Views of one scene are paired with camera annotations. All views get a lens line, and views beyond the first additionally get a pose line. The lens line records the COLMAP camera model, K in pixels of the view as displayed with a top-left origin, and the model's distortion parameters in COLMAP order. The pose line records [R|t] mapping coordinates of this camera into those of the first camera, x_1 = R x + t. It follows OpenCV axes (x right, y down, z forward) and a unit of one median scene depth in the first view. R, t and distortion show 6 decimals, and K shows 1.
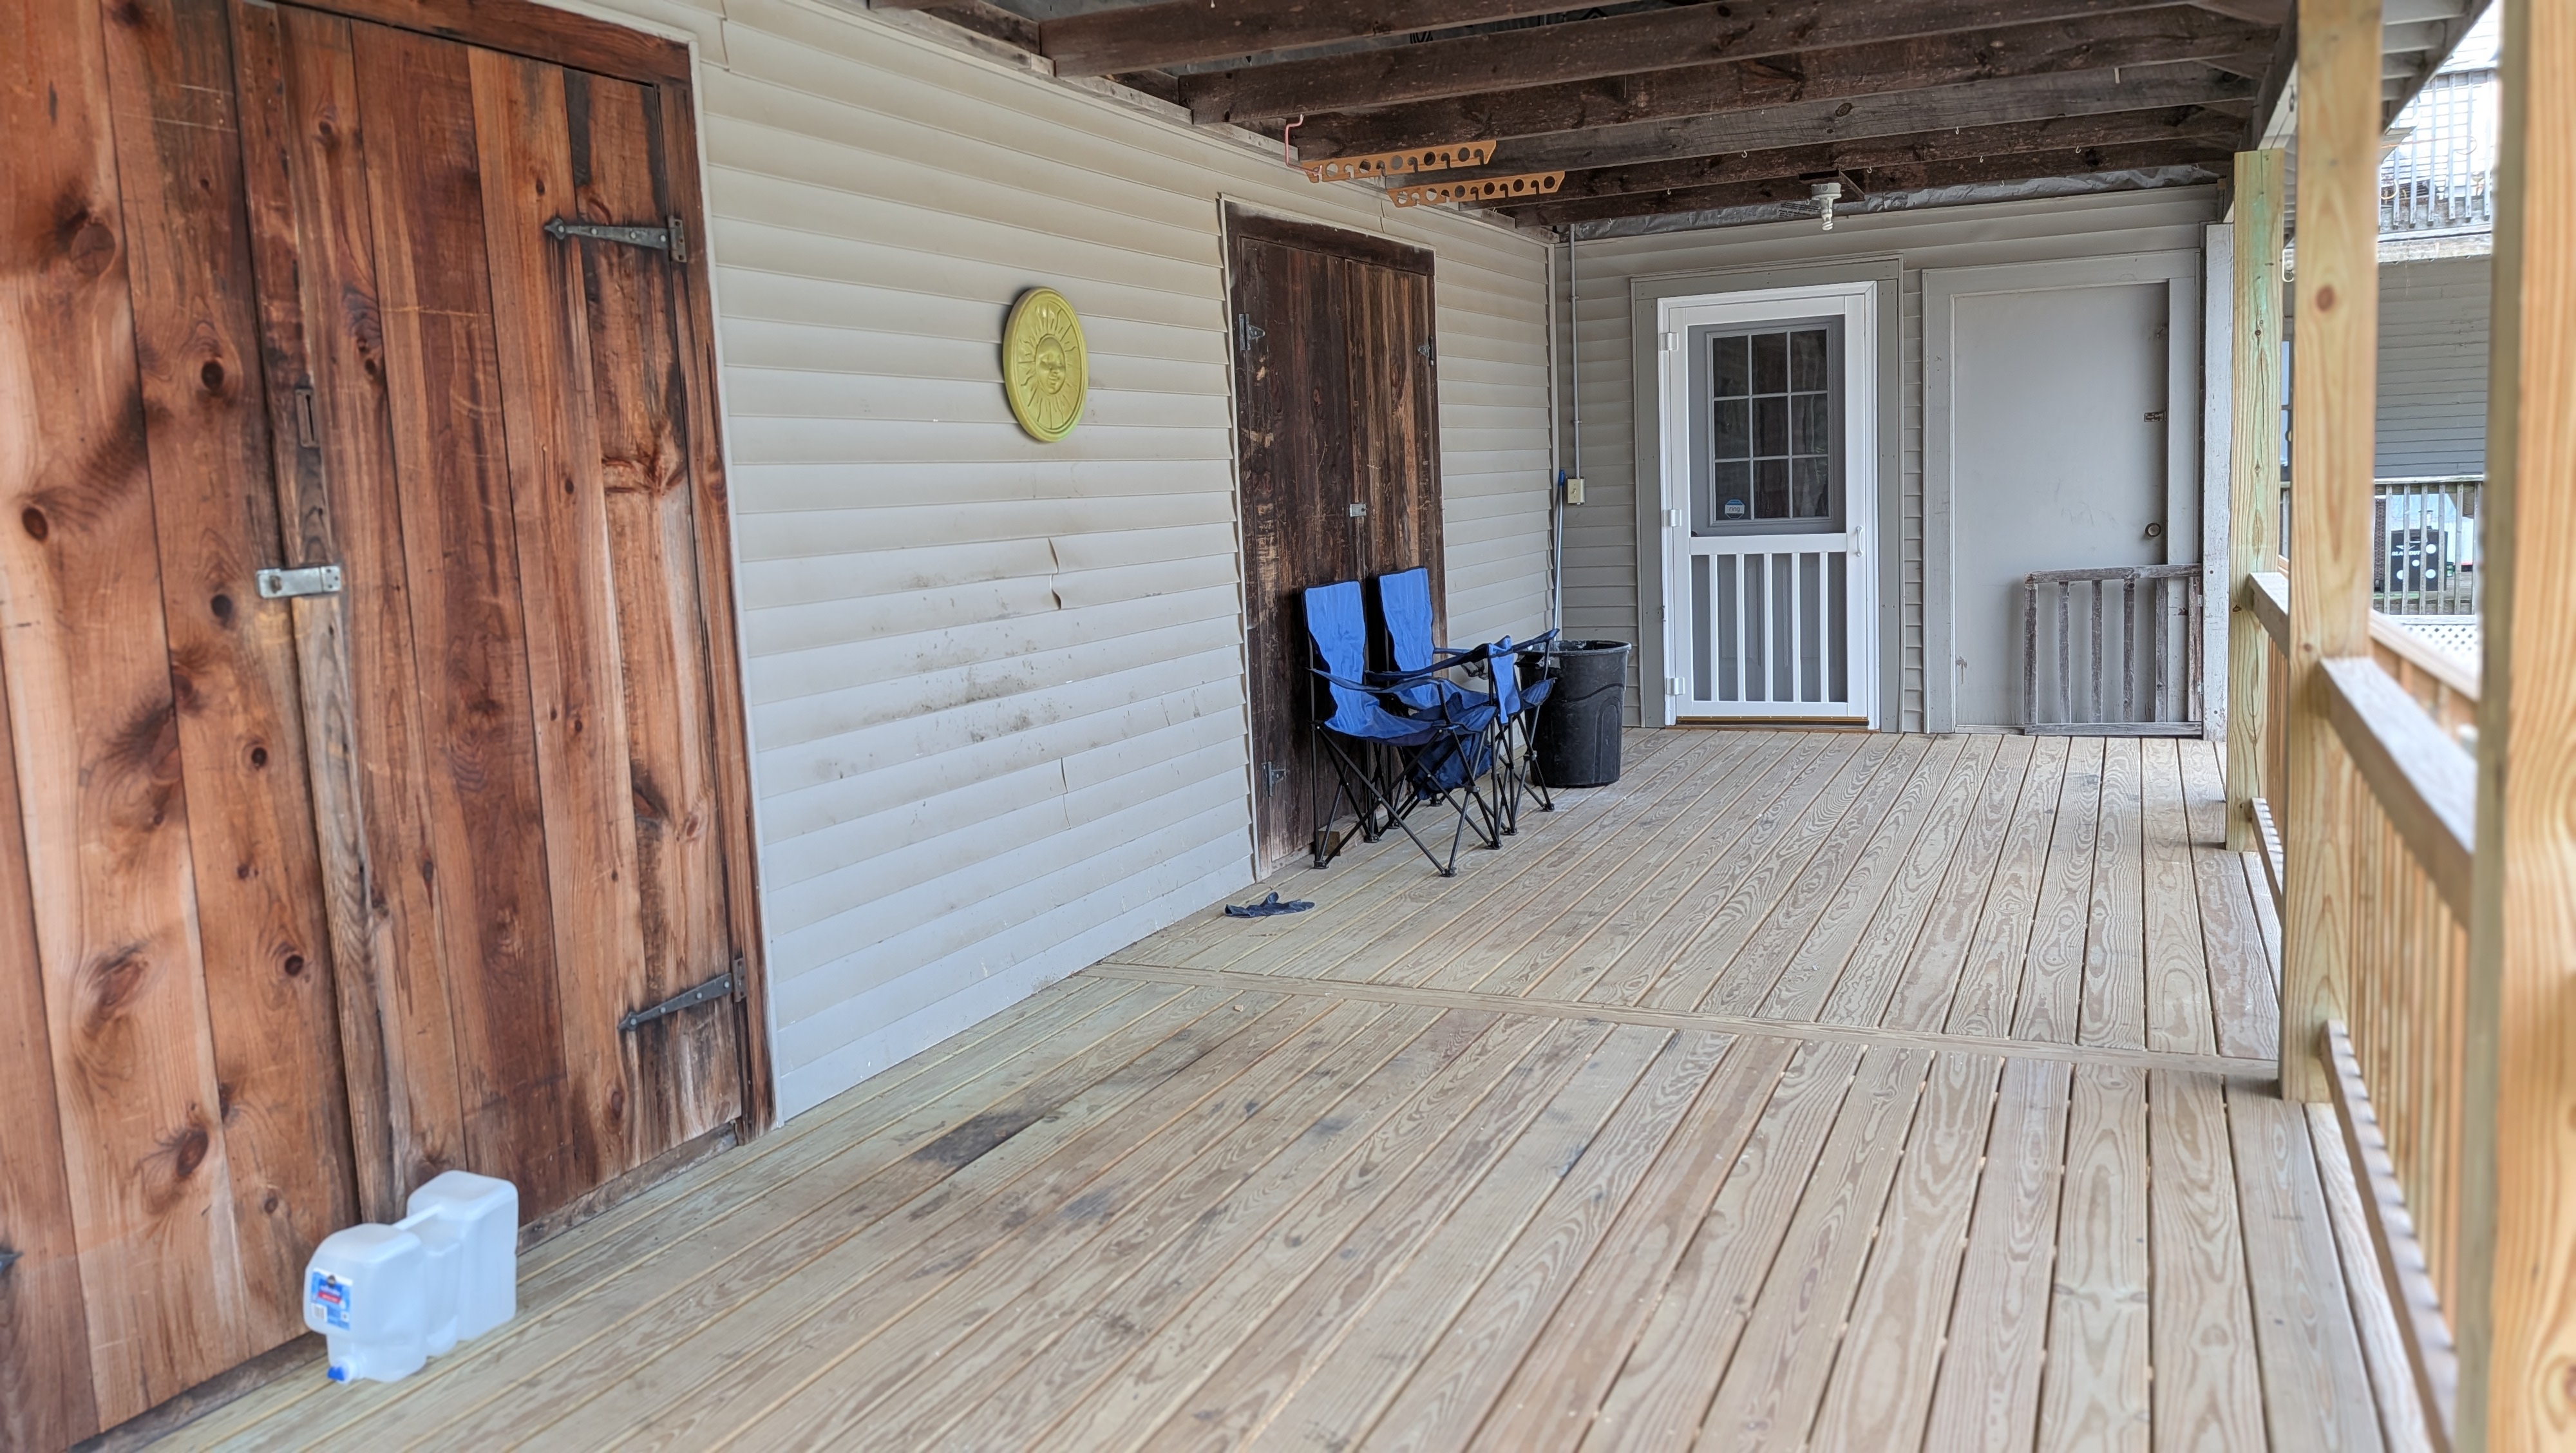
lens RADIAL K [[1856.4, 0, 1268.4], [0, 1856.4, 701.8], [0, 0, 1]] dist [0.103652, -0.202370]
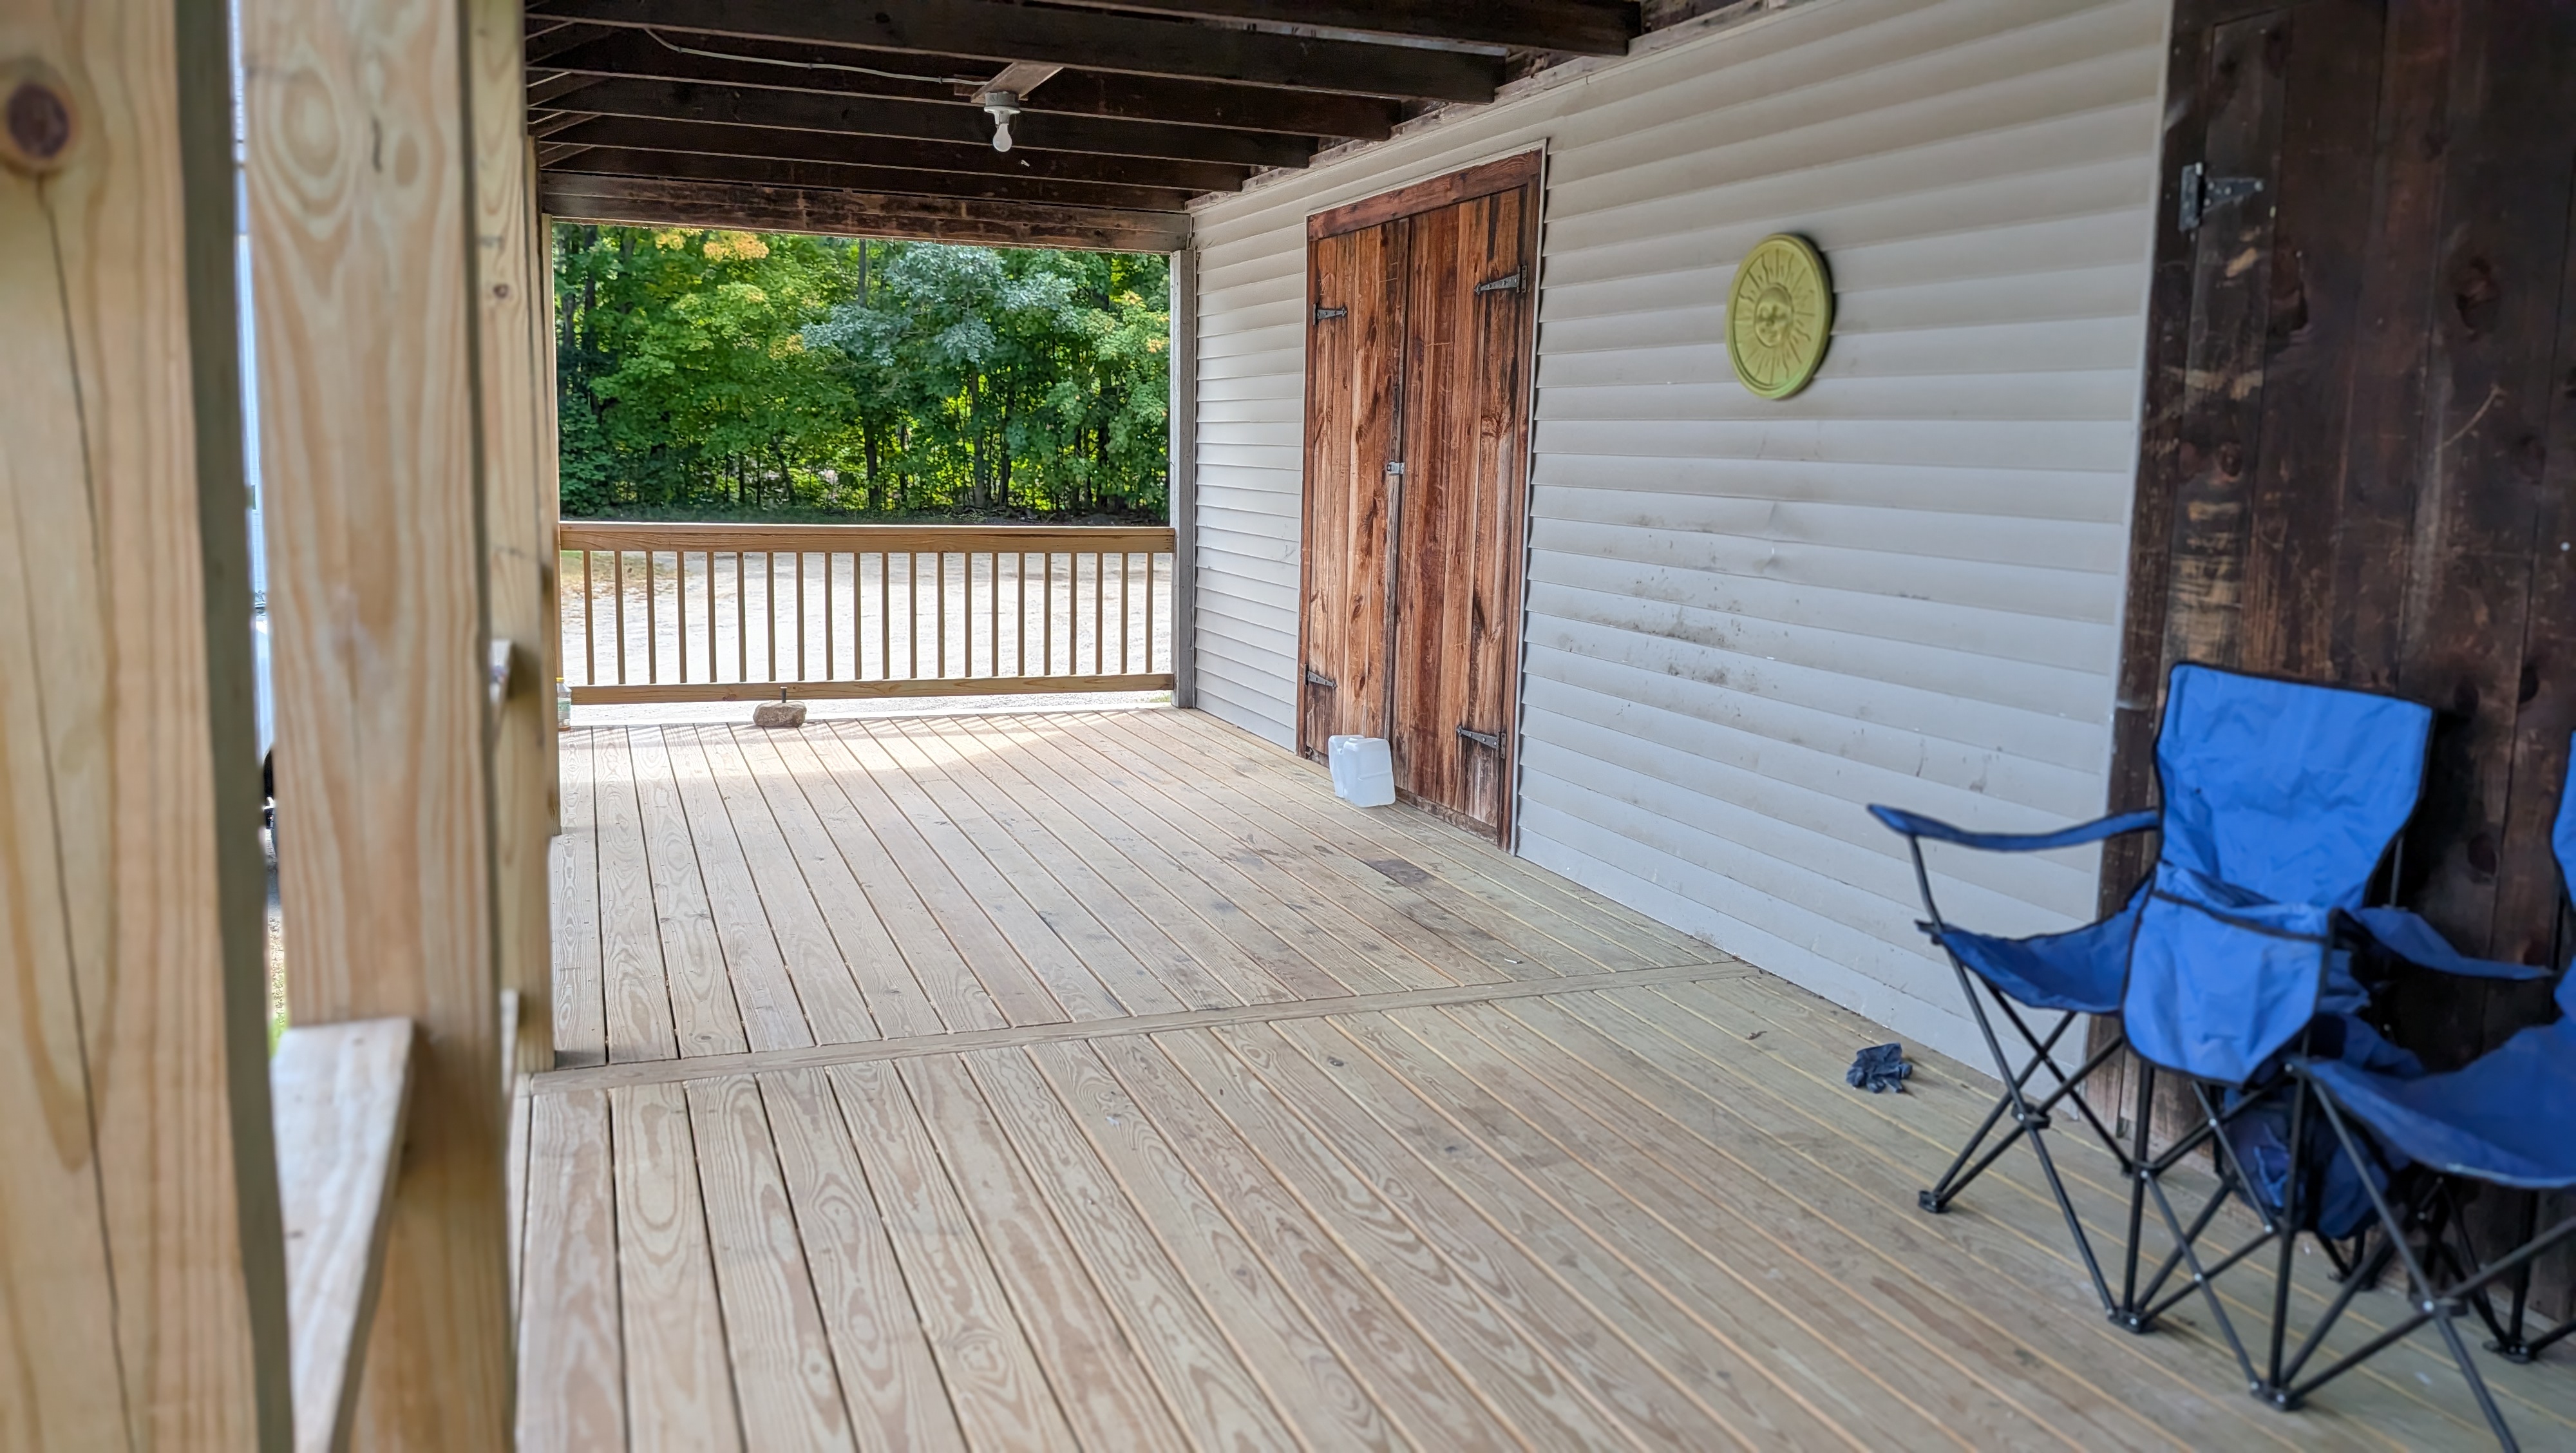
lens RADIAL K [[1856.4, 0, 1268.4], [0, 1856.4, 701.8], [0, 0, 1]] dist [0.103652, -0.202370]
pose [[-0.710653, 0.125545, -0.692250, 0.645116], [-0.075412, 0.964688, 0.252370, -0.184897], [0.699489, 0.231551, -0.676091, 1.309254]]
